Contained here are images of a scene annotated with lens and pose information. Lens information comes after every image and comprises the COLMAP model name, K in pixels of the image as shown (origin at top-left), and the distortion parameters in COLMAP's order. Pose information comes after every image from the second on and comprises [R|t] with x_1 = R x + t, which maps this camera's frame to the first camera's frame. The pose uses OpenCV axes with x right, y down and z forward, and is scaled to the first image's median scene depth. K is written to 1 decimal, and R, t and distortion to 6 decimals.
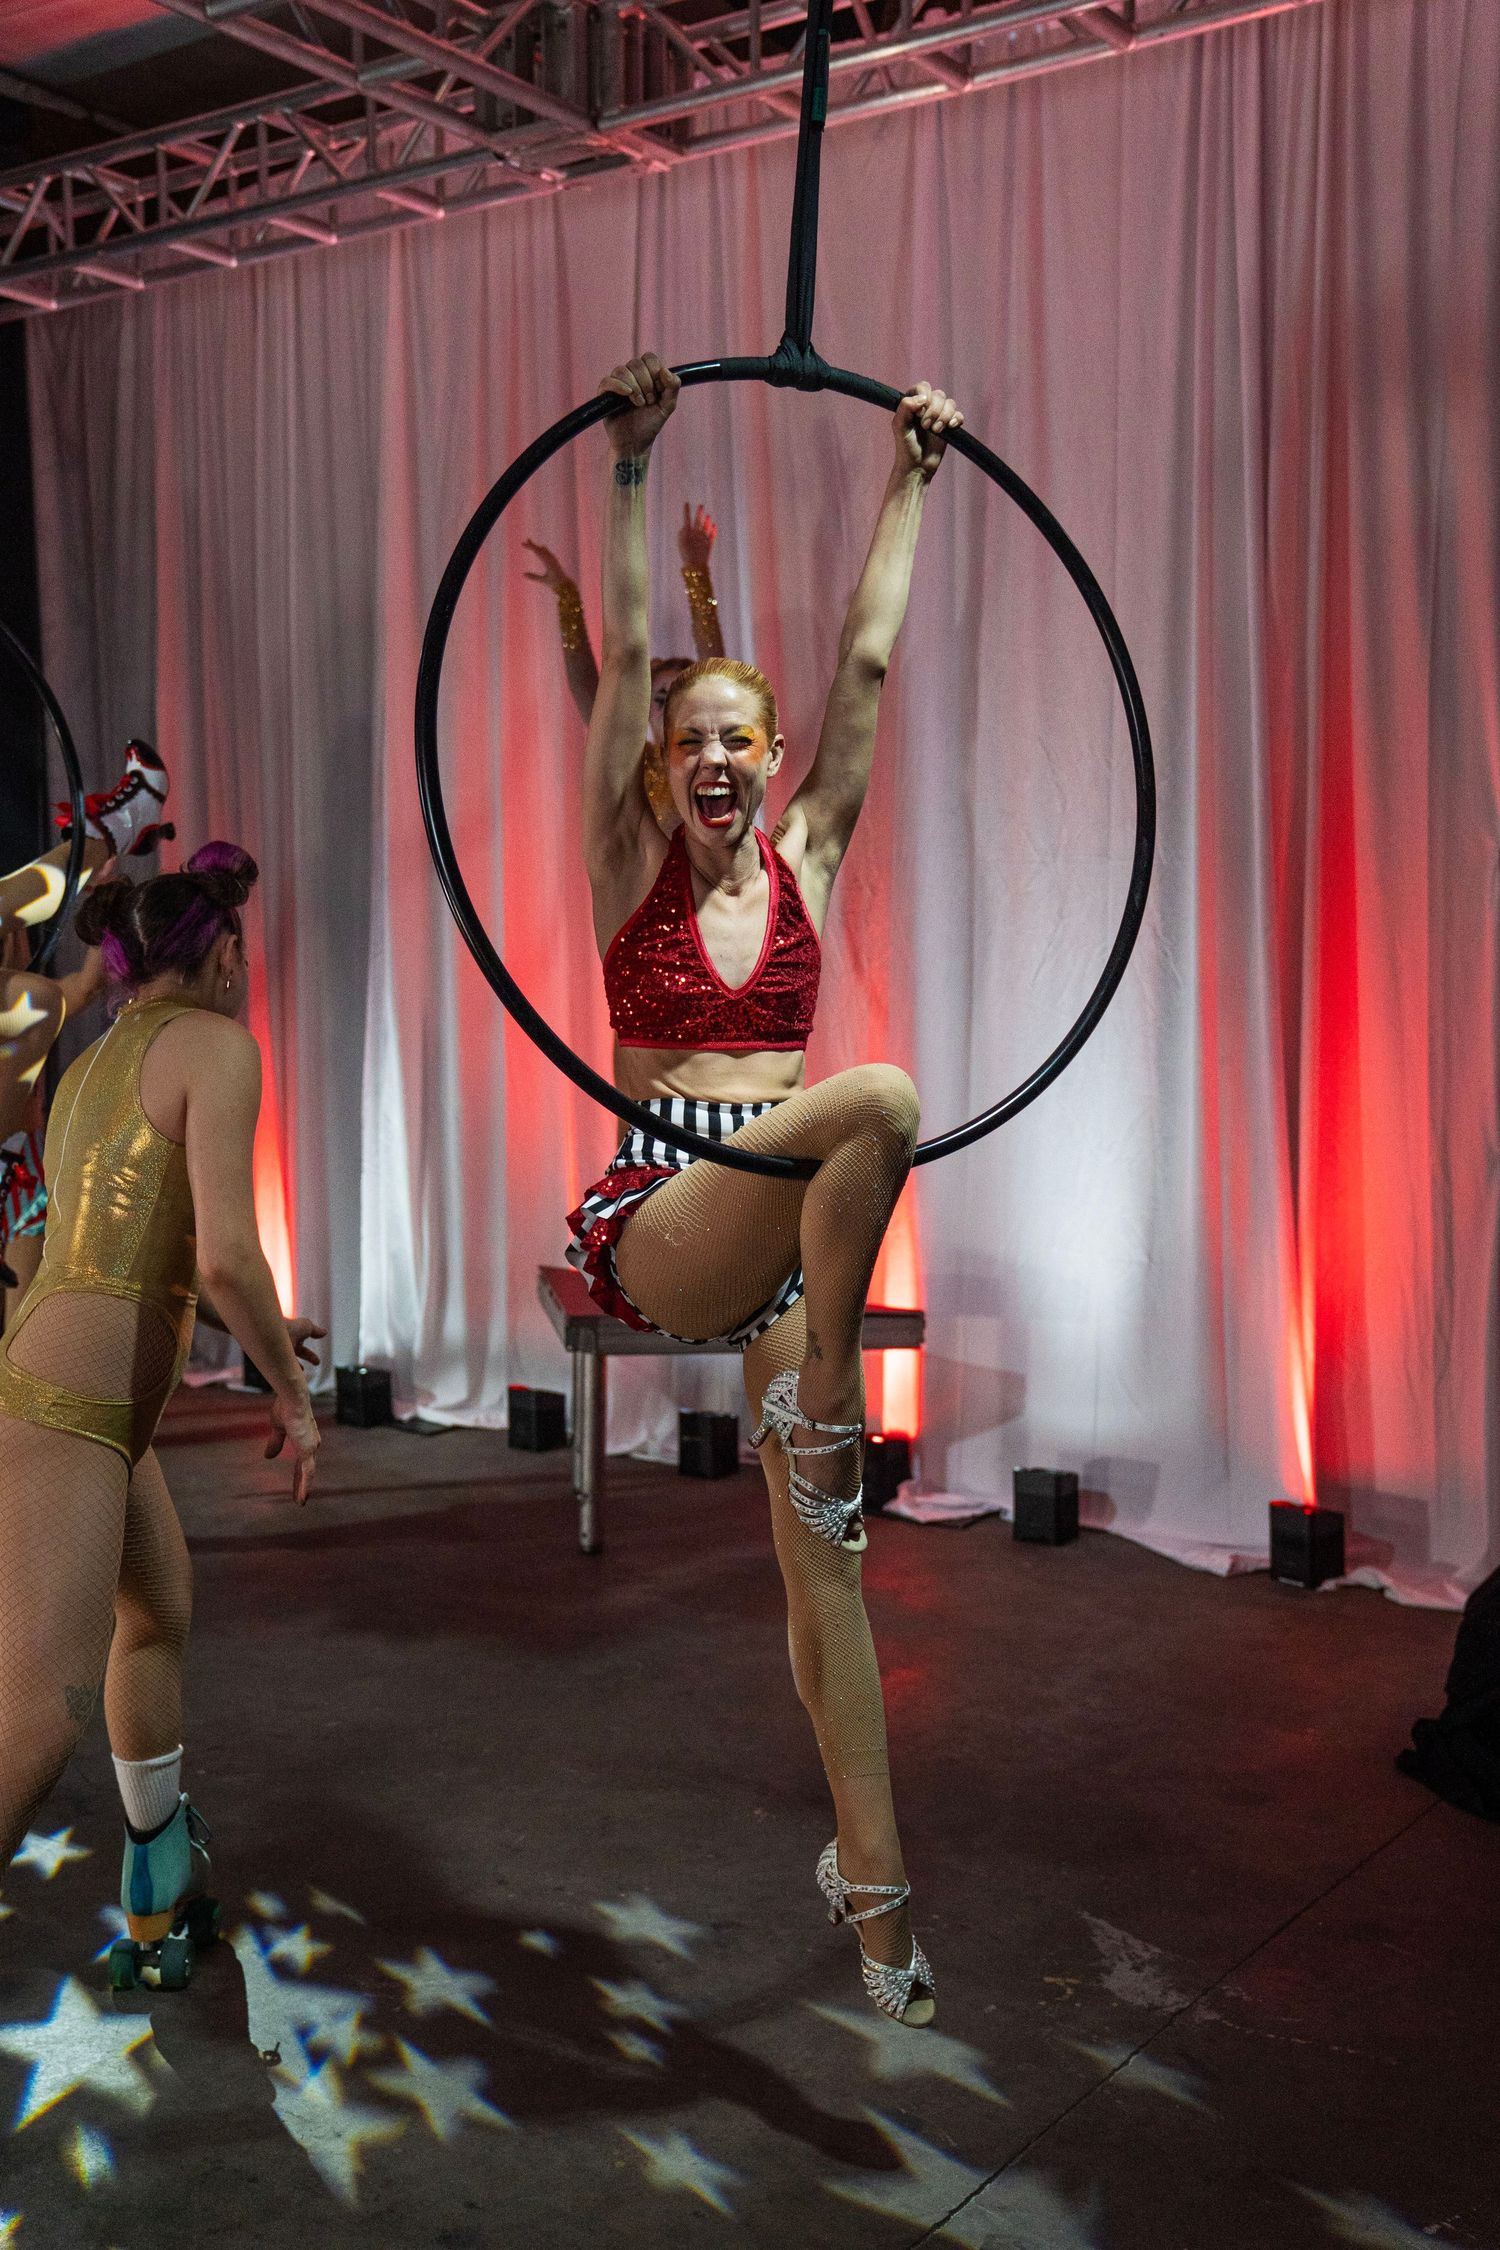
lens RADIAL K [[2290.9, 0, 750.0], [0, 2290.9, 1125.0], [0, 0, 1]] dist [0.016217, 0.012460]
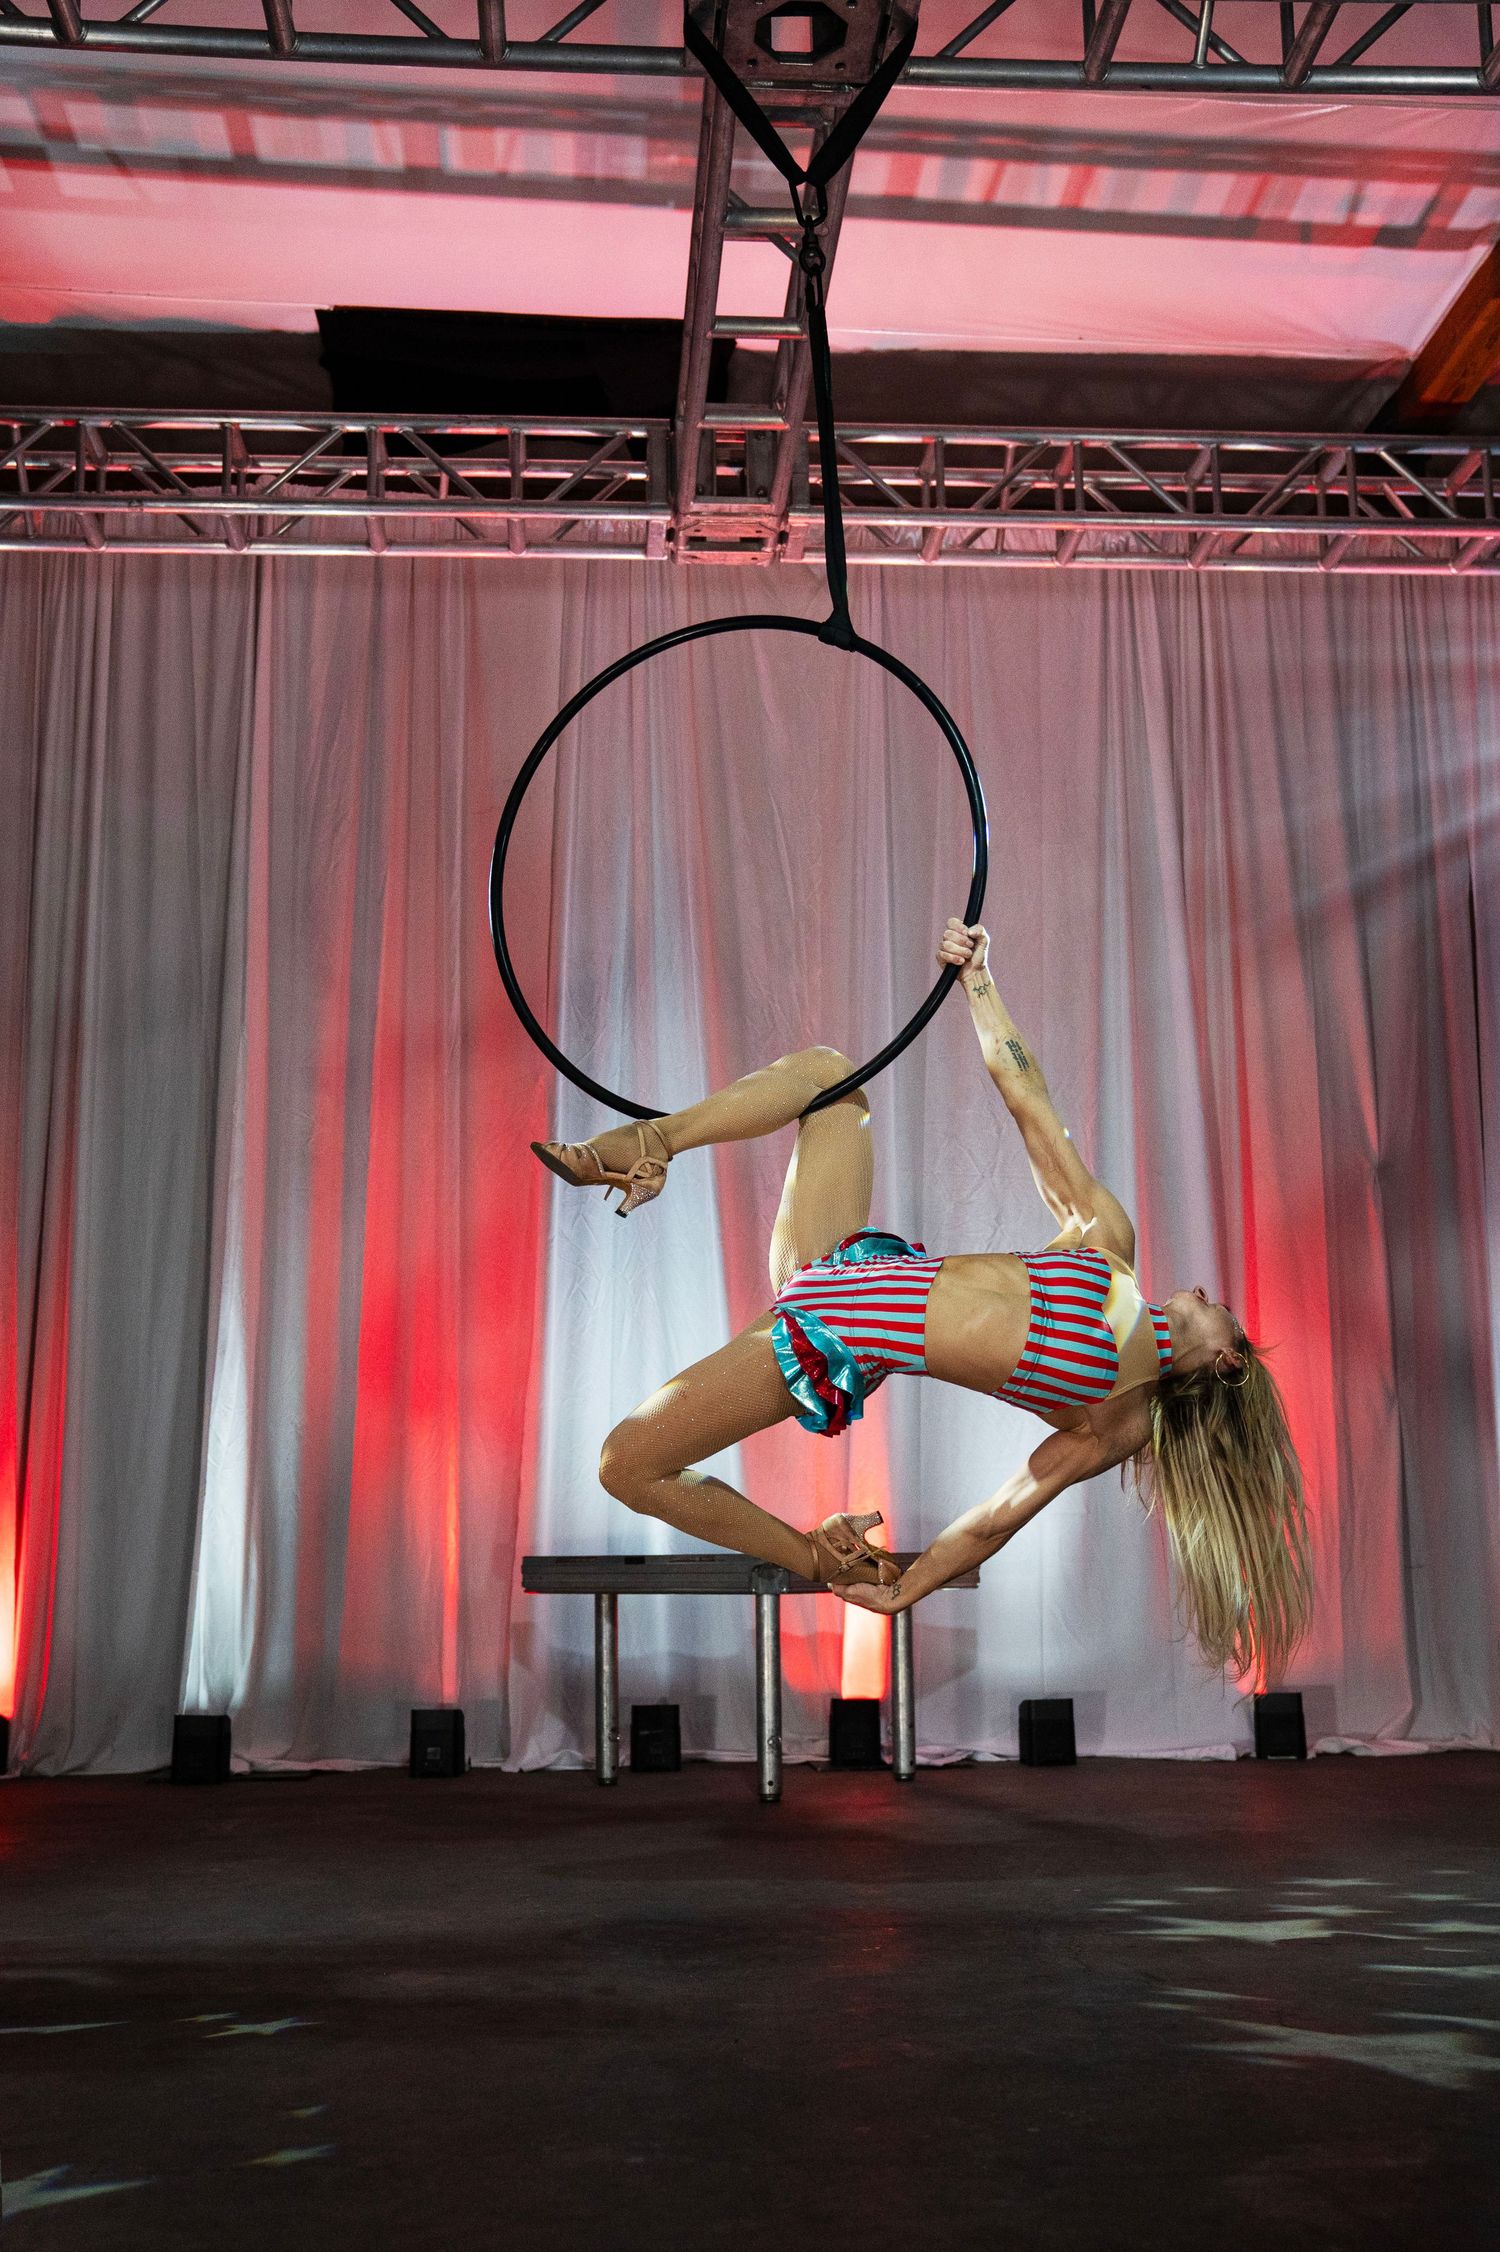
lens RADIAL K [[2177.2, 0, 750.0], [0, 2177.2, 1126.0], [0, 0, 1]] dist [0.031071, -0.006901]
pose [[0.776605, 0.106368, 0.620943, -0.645744], [0.067379, 0.965966, -0.249741, 0.129558], [-0.626374, 0.235789, 0.743007, 0.215324]]
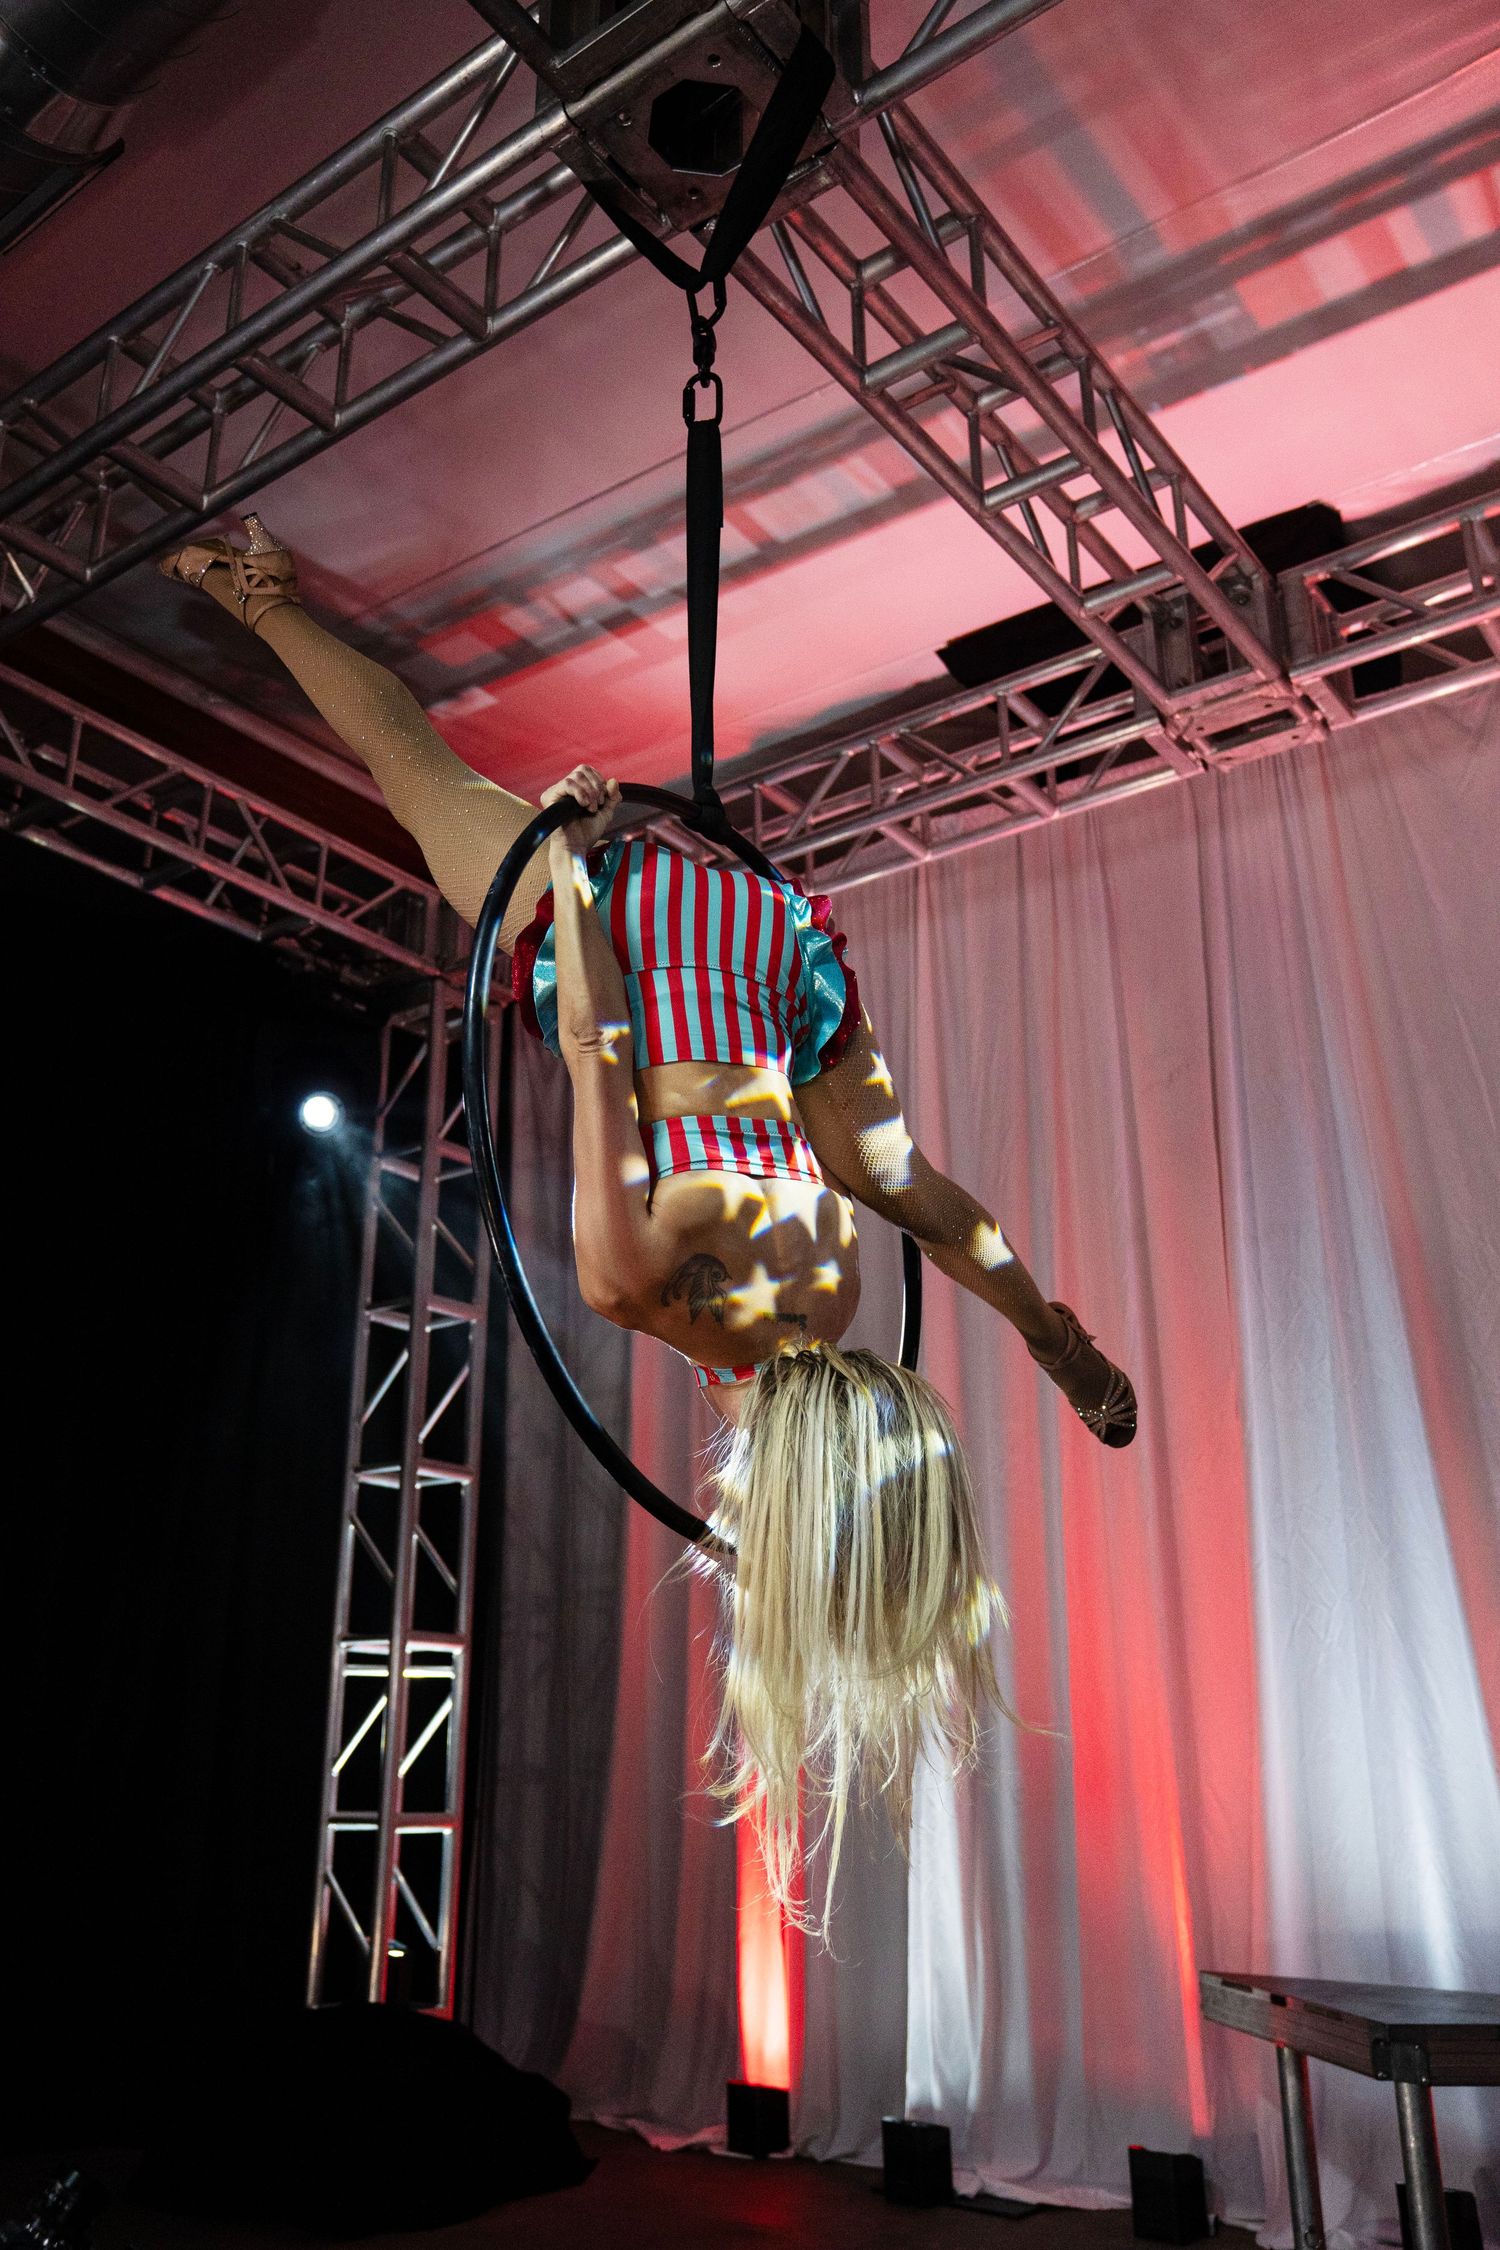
lens RADIAL K [[1829.2, 0, 750.0], [0, 1829.2, 1125.0], [0, 0, 1]] dist [0.002232, 0.000163]
pose [[0.999180, -0.014050, -0.037962, -0.230821], [-0.002442, 0.915203, -0.402987, 0.051141], [0.040405, 0.402749, 0.914418, 0.301369]]
